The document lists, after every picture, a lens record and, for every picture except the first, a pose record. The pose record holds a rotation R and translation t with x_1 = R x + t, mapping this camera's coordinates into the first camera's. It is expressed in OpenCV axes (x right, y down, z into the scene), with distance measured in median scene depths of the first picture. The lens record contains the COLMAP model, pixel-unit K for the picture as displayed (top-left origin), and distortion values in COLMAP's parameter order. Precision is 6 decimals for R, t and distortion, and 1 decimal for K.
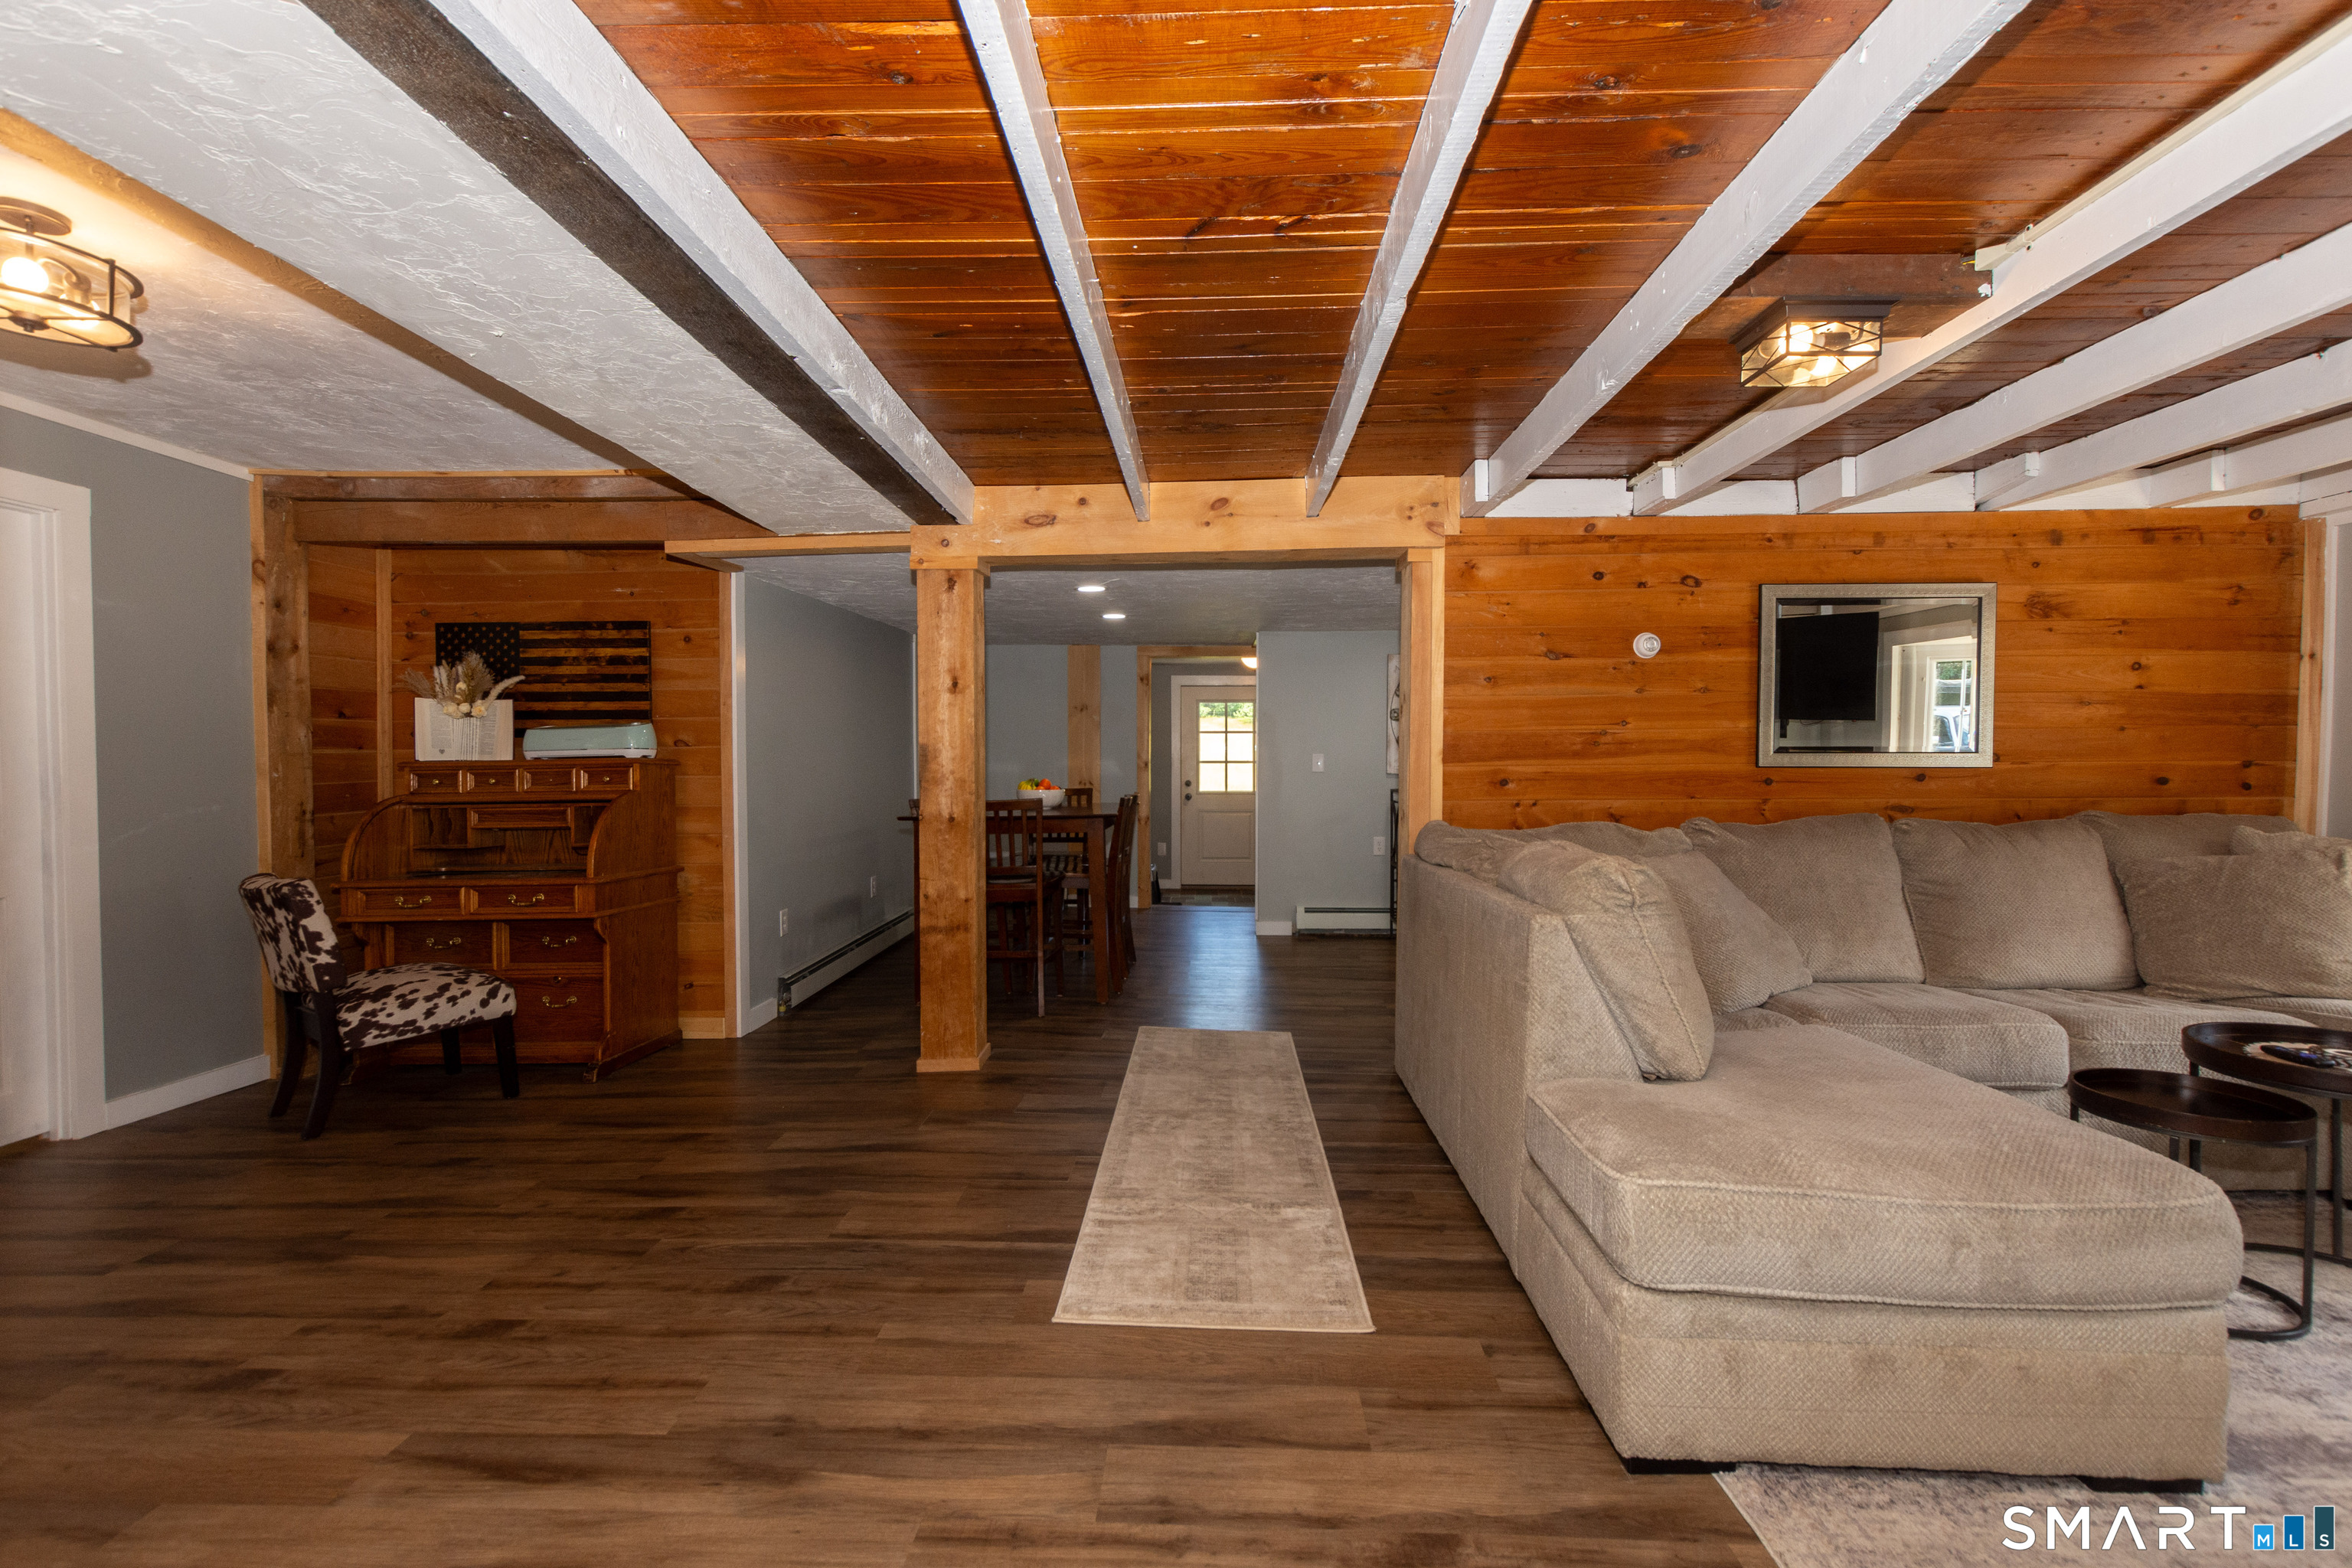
lens RADIAL K [[1044.9, 0, 1183.8], [0, 1044.9, 785.8], [0, 0, 1]] dist [0.003461, -0.000993]
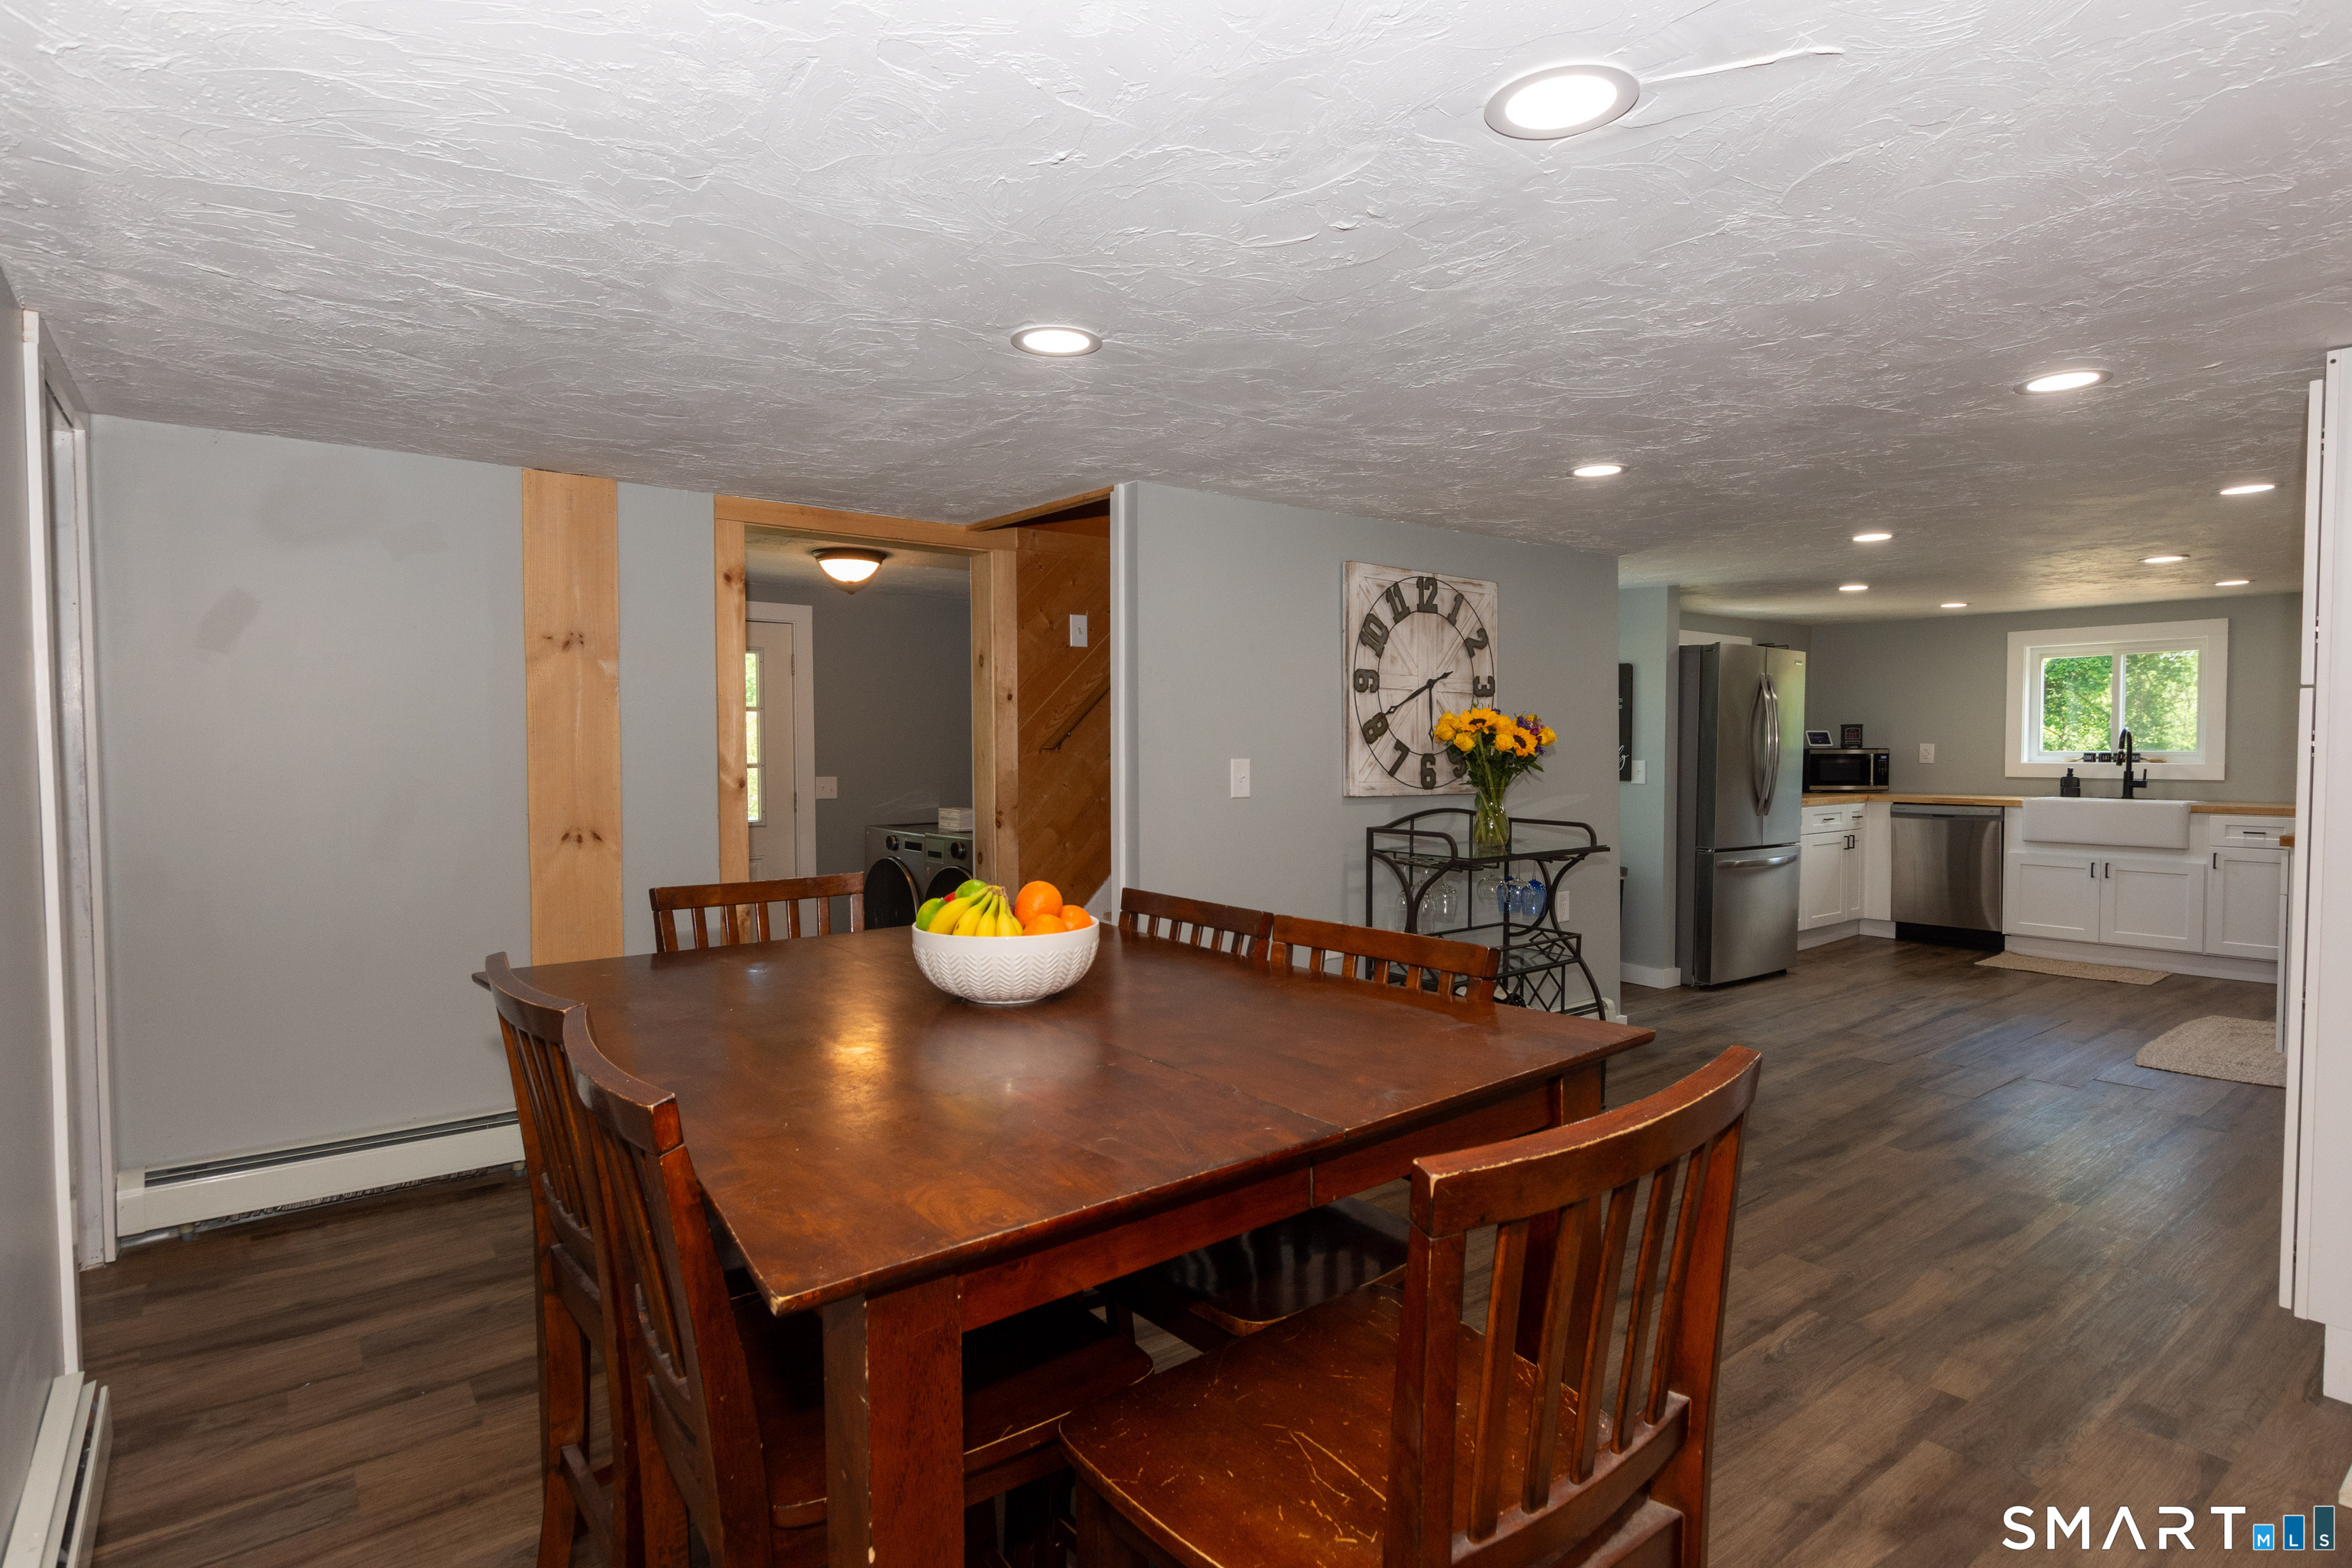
lens RADIAL K [[1187.3, 0, 1190.8], [0, 1187.3, 784.0], [0, 0, 1]] dist [0.012513, -0.000192]
pose [[0.761132, -0.025003, 0.648115, -0.458793], [0.018301, 0.999687, 0.017074, -0.054460], [-0.648339, -0.001134, 0.761351, 1.178067]]
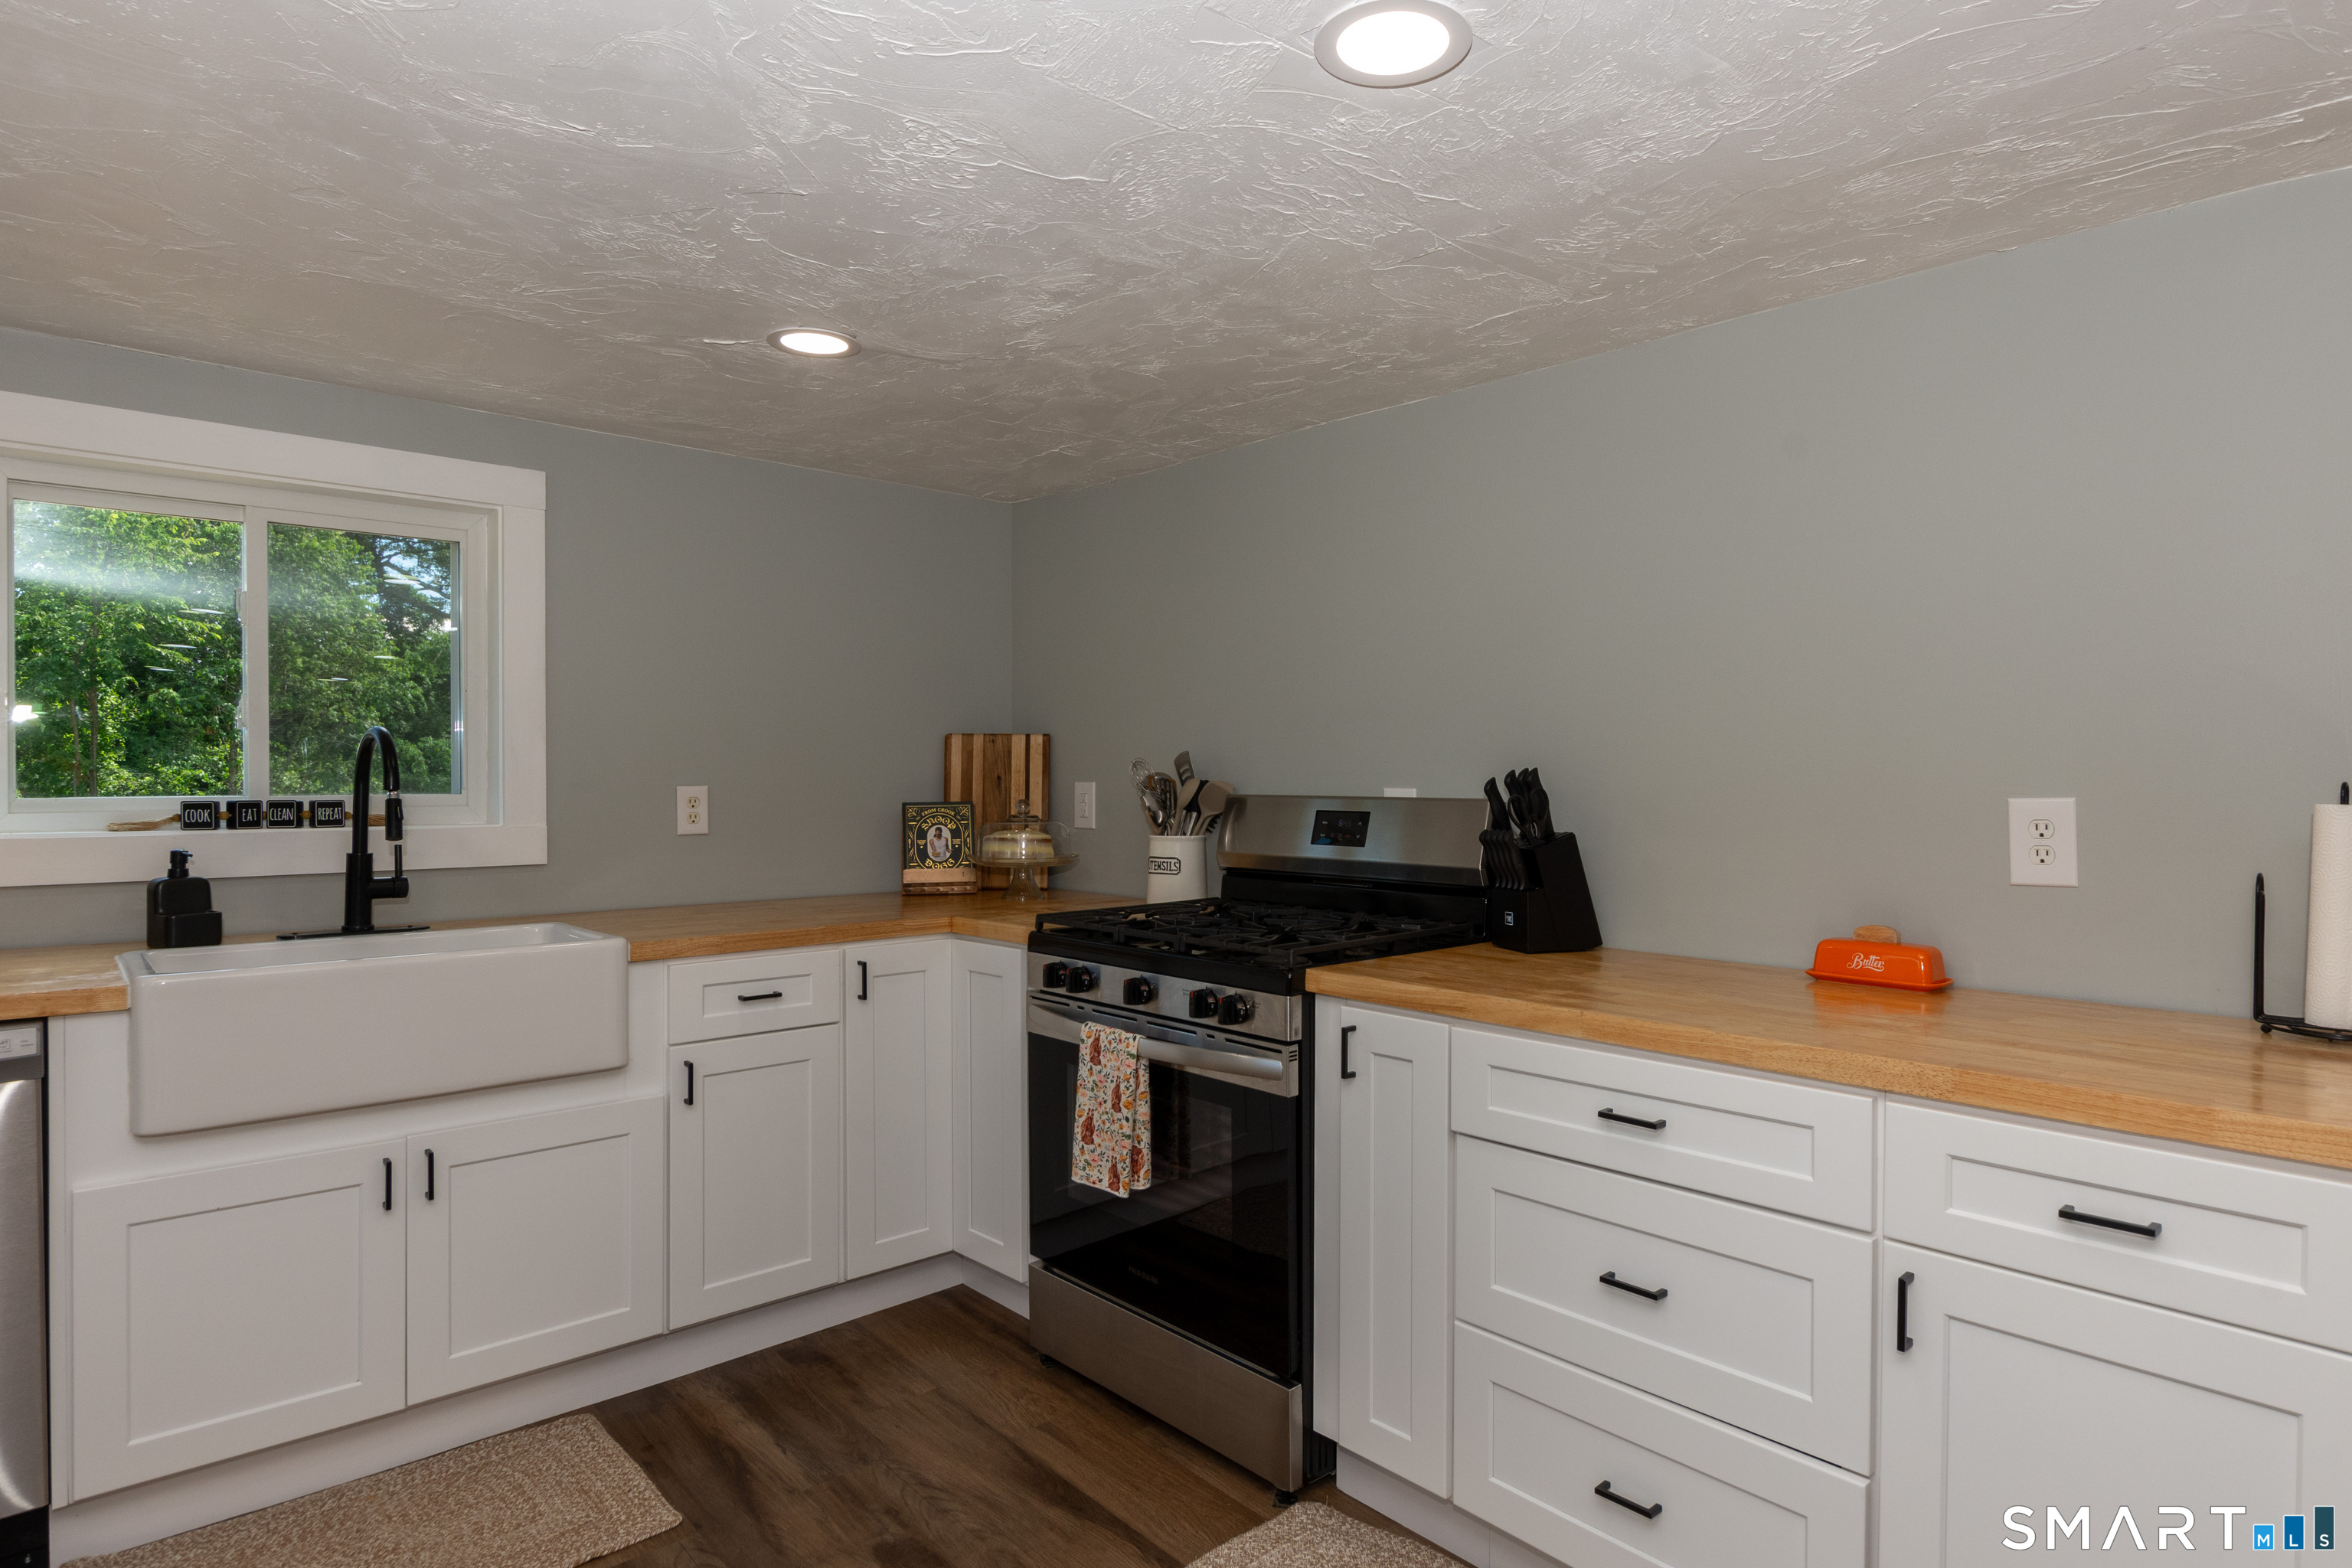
lens RADIAL K [[1258.2, 0, 1176.0], [0, 1258.2, 784.0], [0, 0, 1]] dist [-0.000153, -0.000581]
pose [[-0.692193, -0.005436, 0.721692, 1.114770], [0.014965, 0.999649, 0.021883, -0.061864], [-0.721557, 0.025947, -0.691869, 1.821183]]
